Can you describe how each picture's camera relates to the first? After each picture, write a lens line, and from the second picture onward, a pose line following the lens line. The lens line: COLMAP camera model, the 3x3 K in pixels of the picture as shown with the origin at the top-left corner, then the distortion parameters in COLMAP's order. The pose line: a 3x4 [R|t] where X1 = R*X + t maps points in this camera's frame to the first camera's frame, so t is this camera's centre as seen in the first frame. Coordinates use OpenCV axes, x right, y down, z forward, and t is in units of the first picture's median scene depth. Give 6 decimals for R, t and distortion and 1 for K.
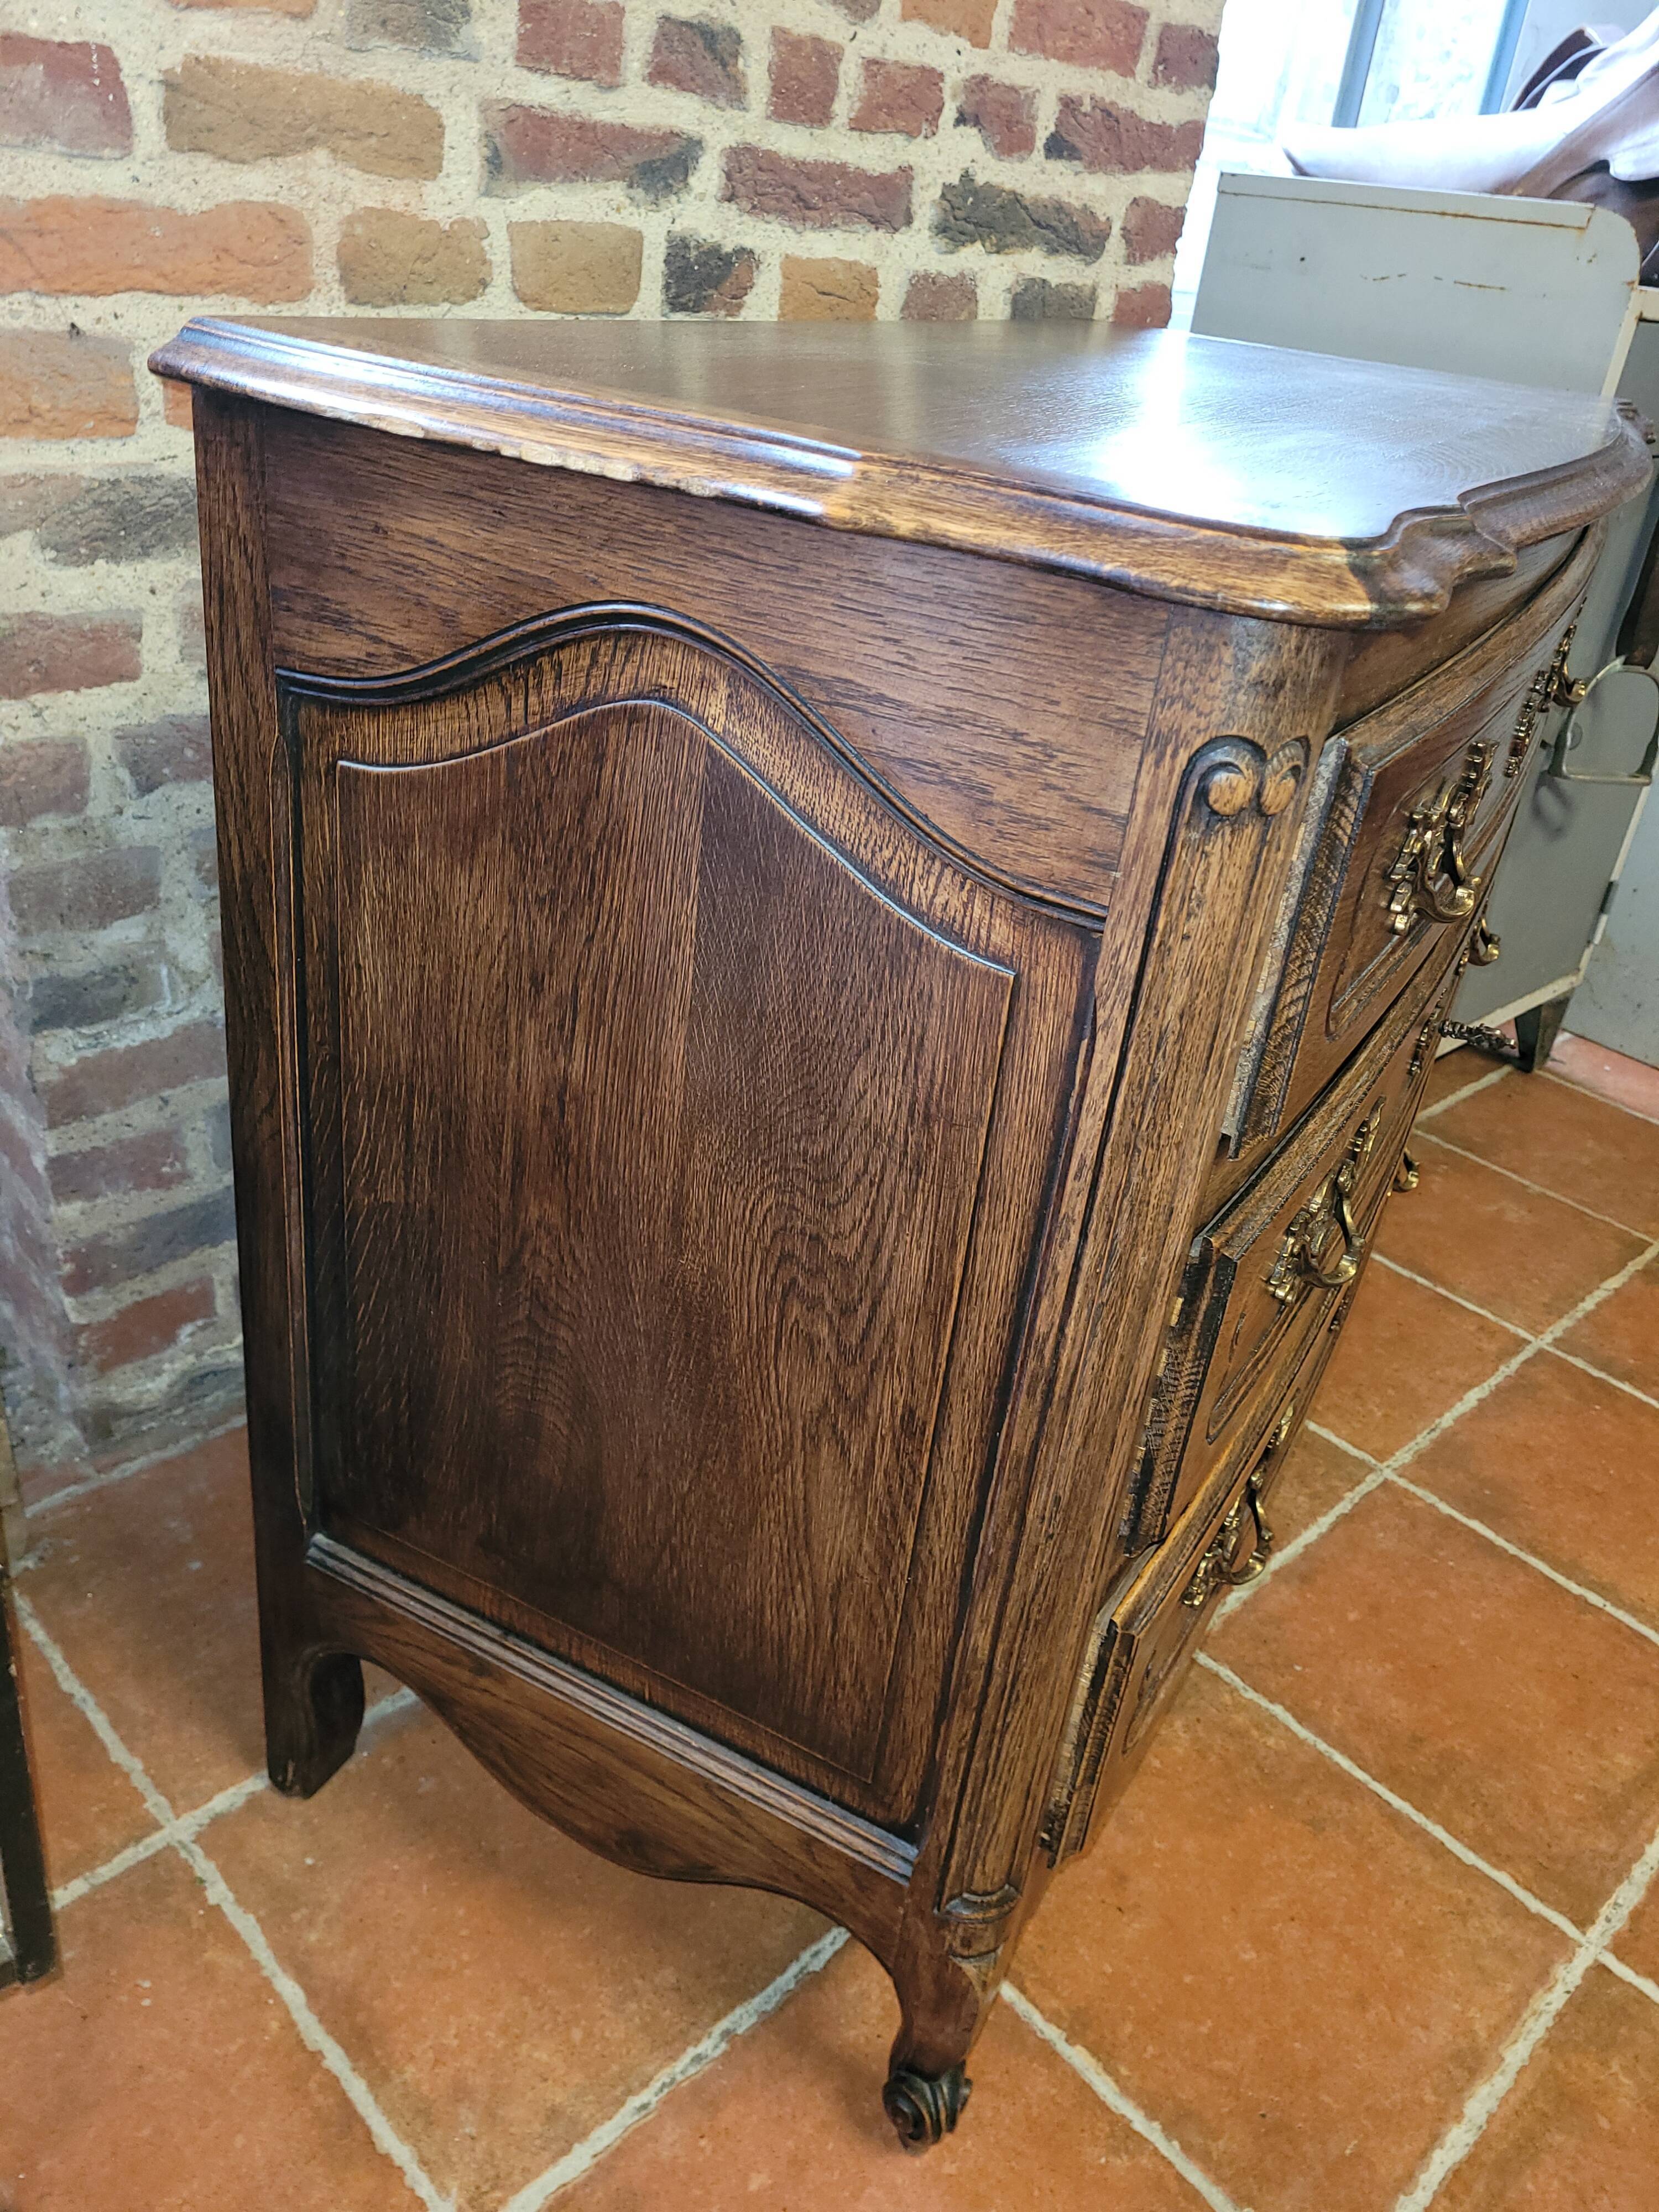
lens RADIAL K [[1673.9, 0, 843.4], [0, 1673.9, 1065.1], [0, 0, 1]] dist [0.061820, -0.052811]
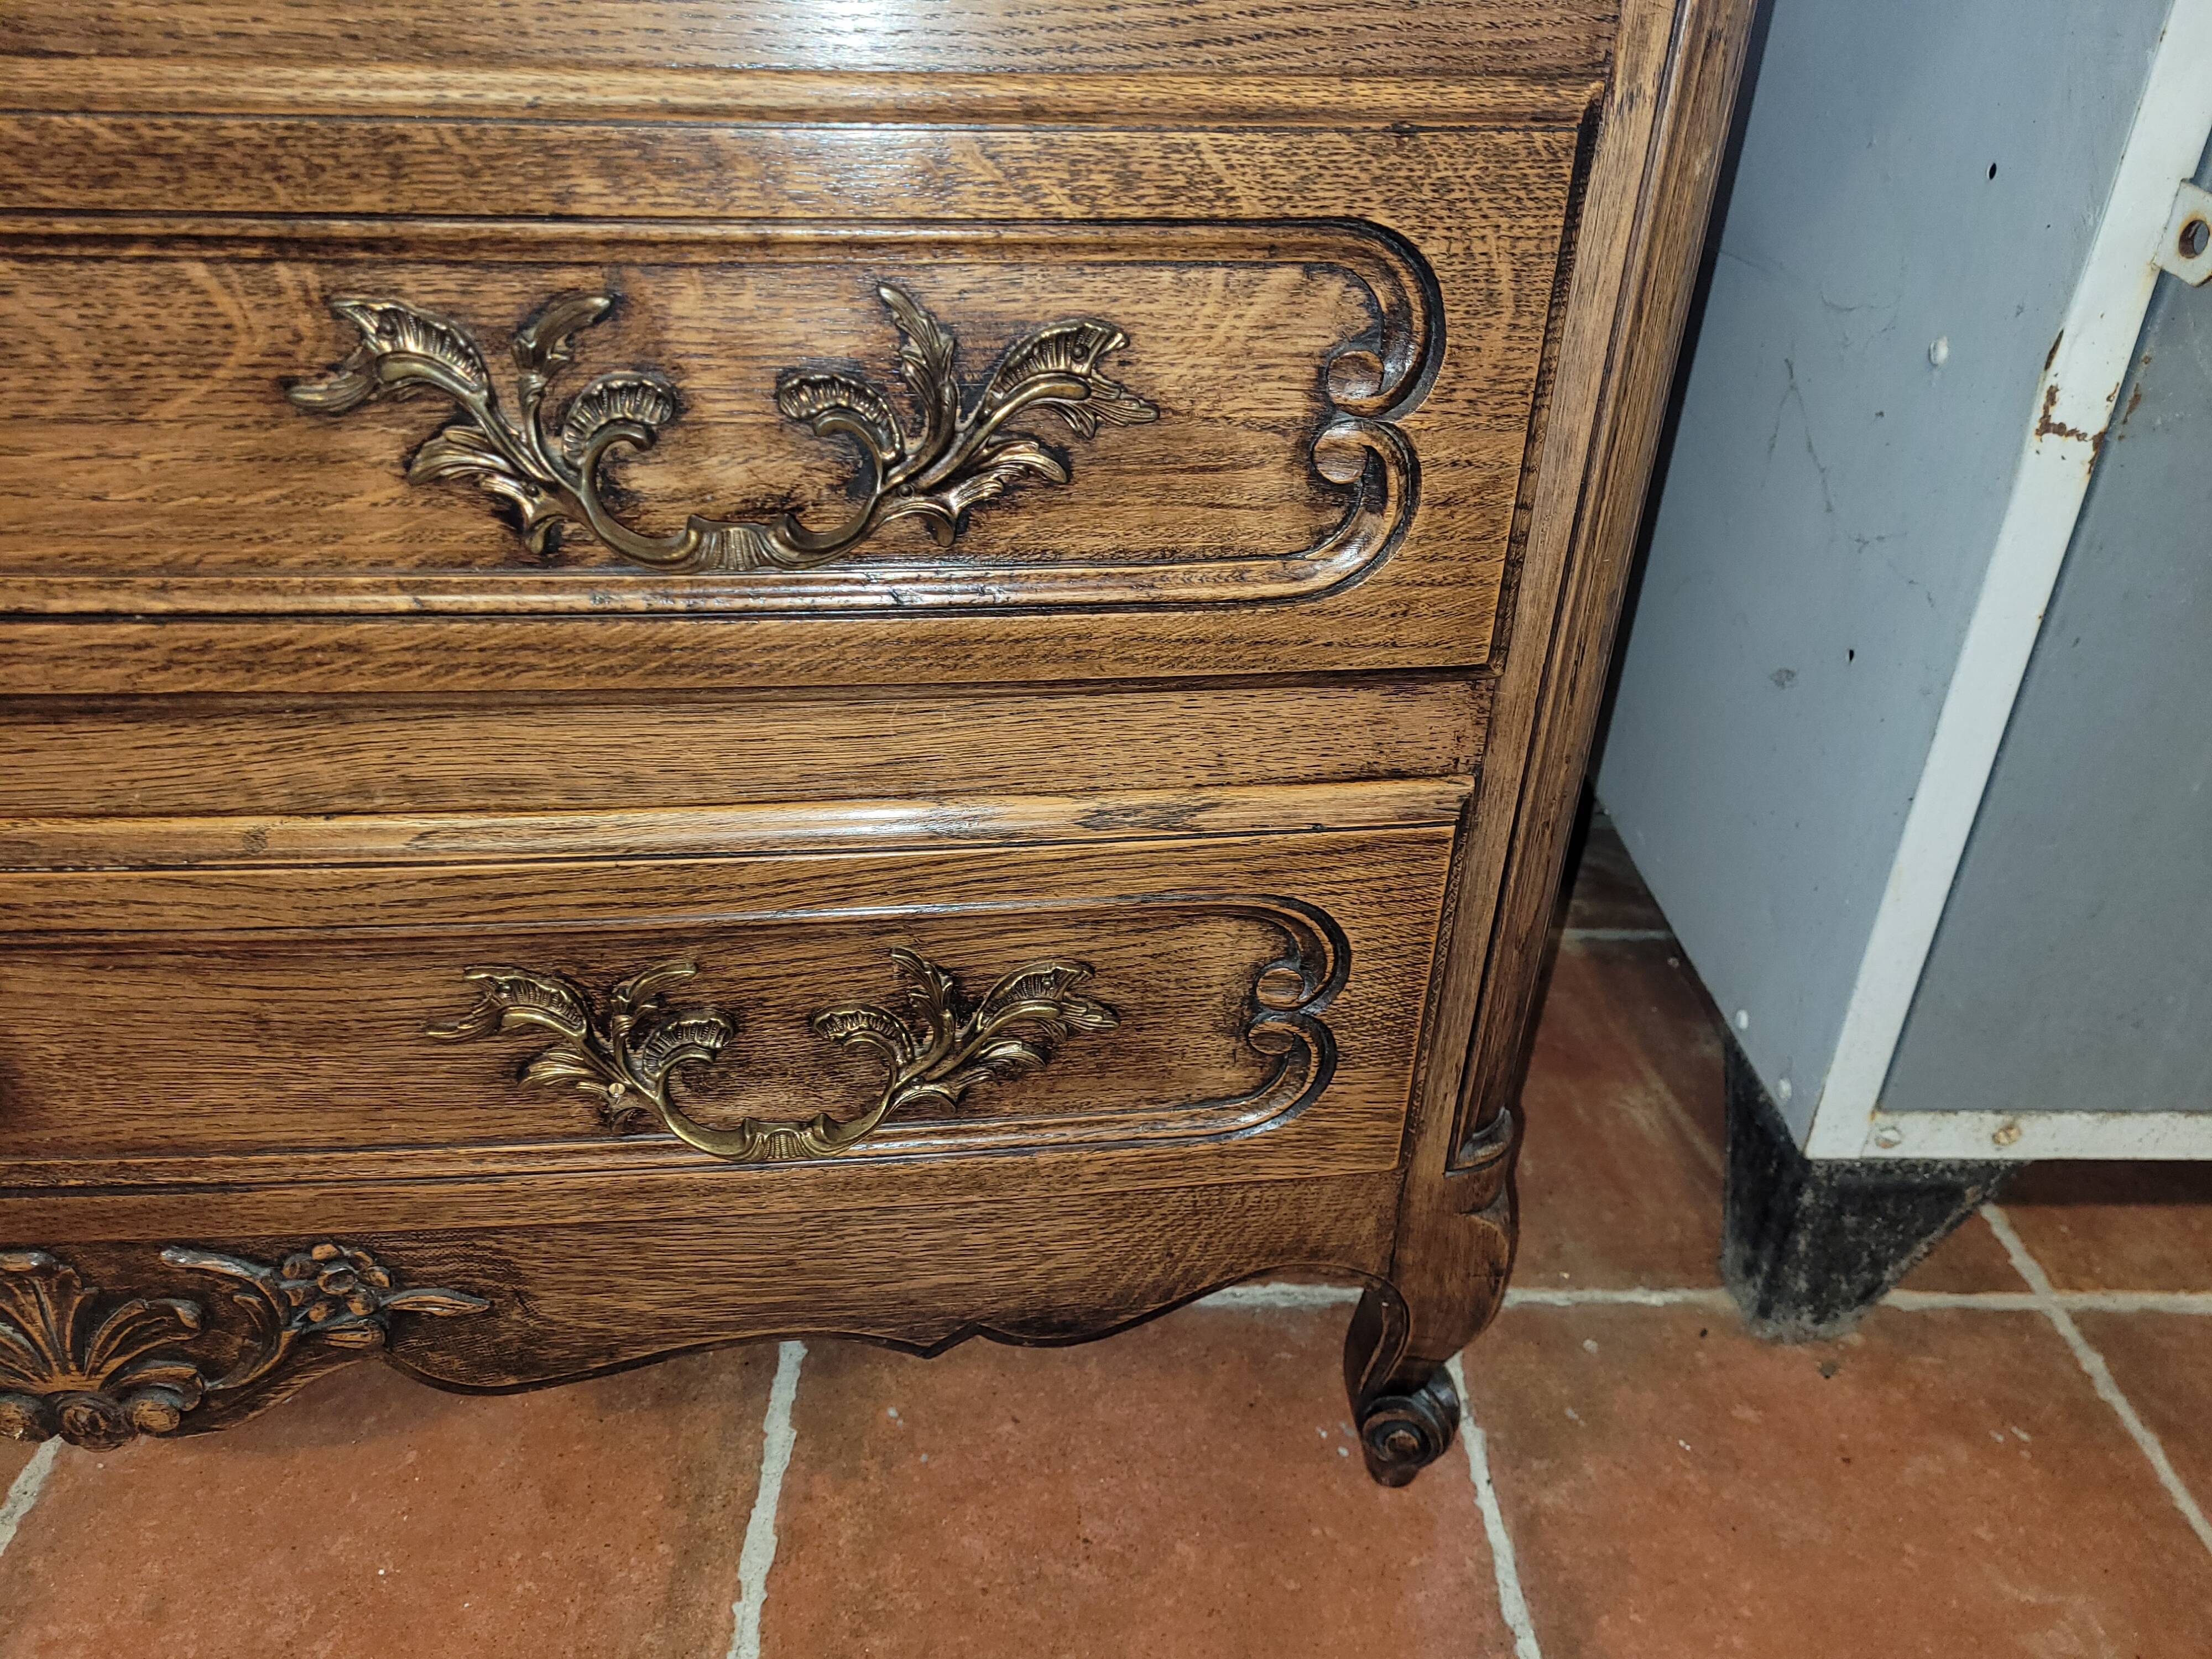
lens RADIAL K [[1682.0, 0, 1089.8], [0, 1682.0, 800.2], [0, 0, 1]] dist [0.049300, -0.044783]
pose [[0.726117, 0.263474, -0.635087, 0.700550], [-0.262650, 0.959908, 0.097933, -0.106660], [0.635428, 0.095694, 0.766207, 0.930086]]
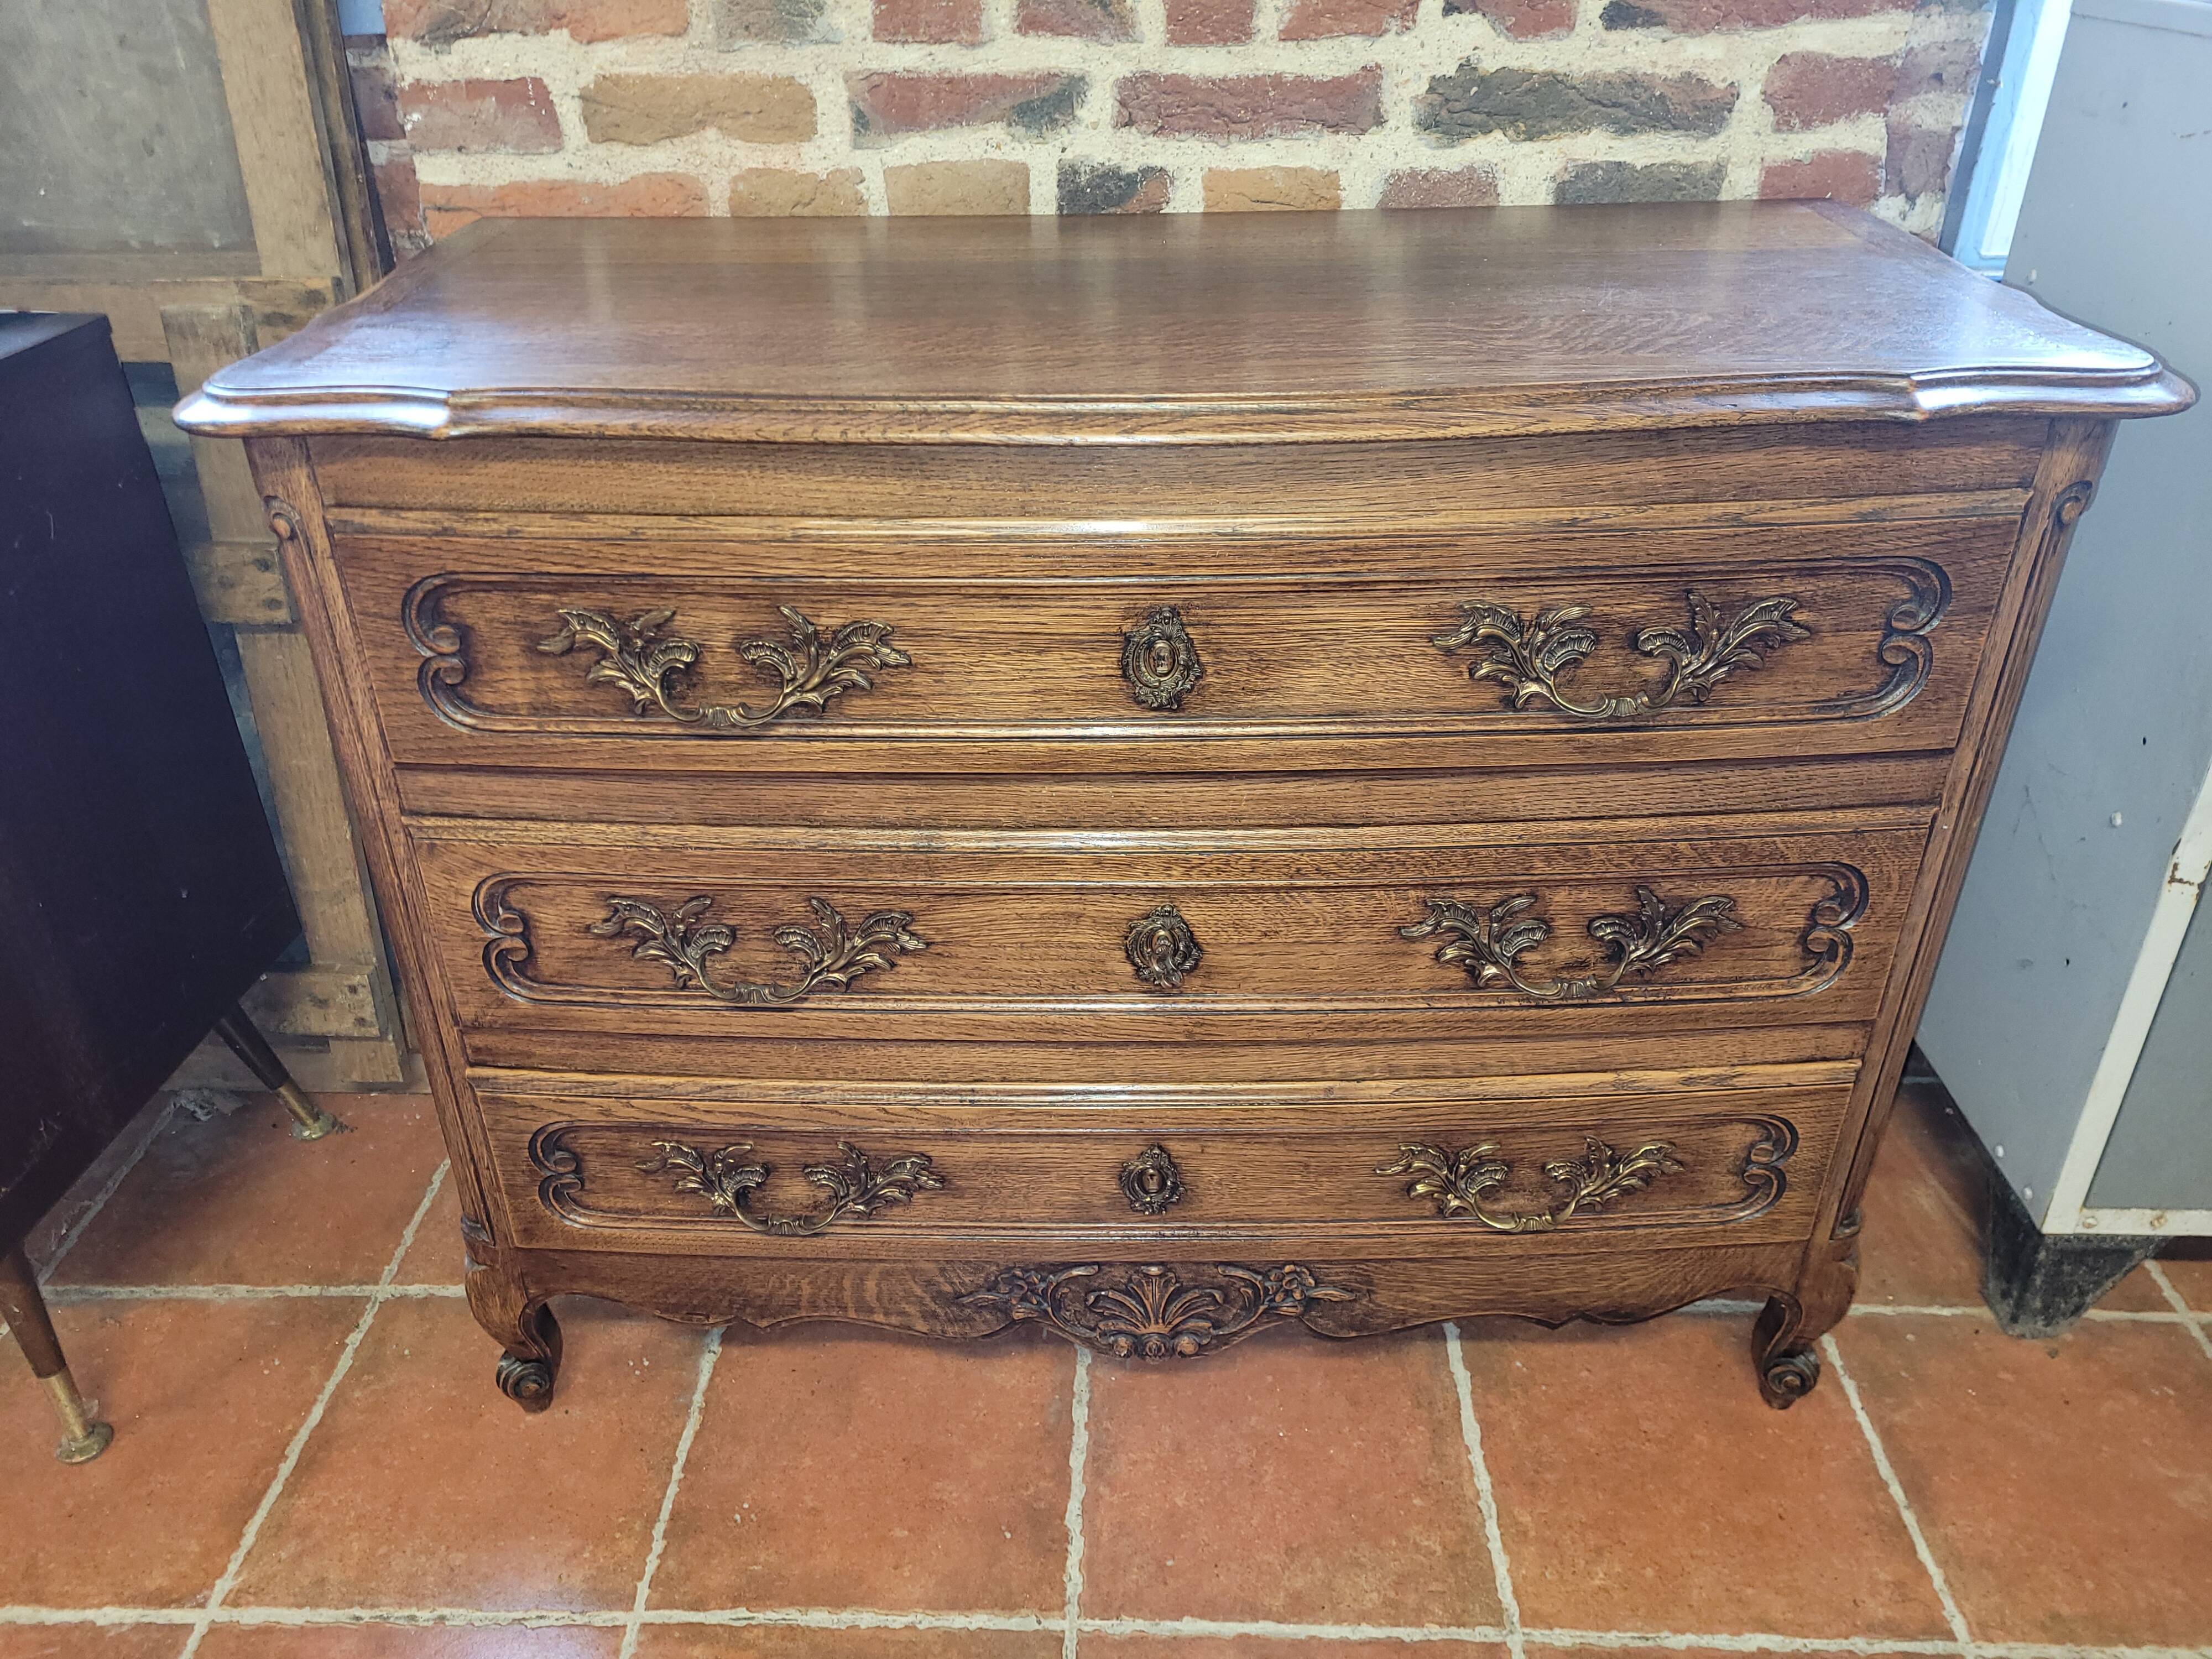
lens RADIAL K [[1673.9, 0, 1082.1], [0, 1673.9, 825.9], [0, 0, 1]] dist [0.061820, -0.052811]
pose [[0.678894, 0.256216, -0.688081, 0.821739], [-0.248867, 0.961964, 0.112656, -0.225250], [0.690773, 0.094759, 0.716835, 0.307414]]
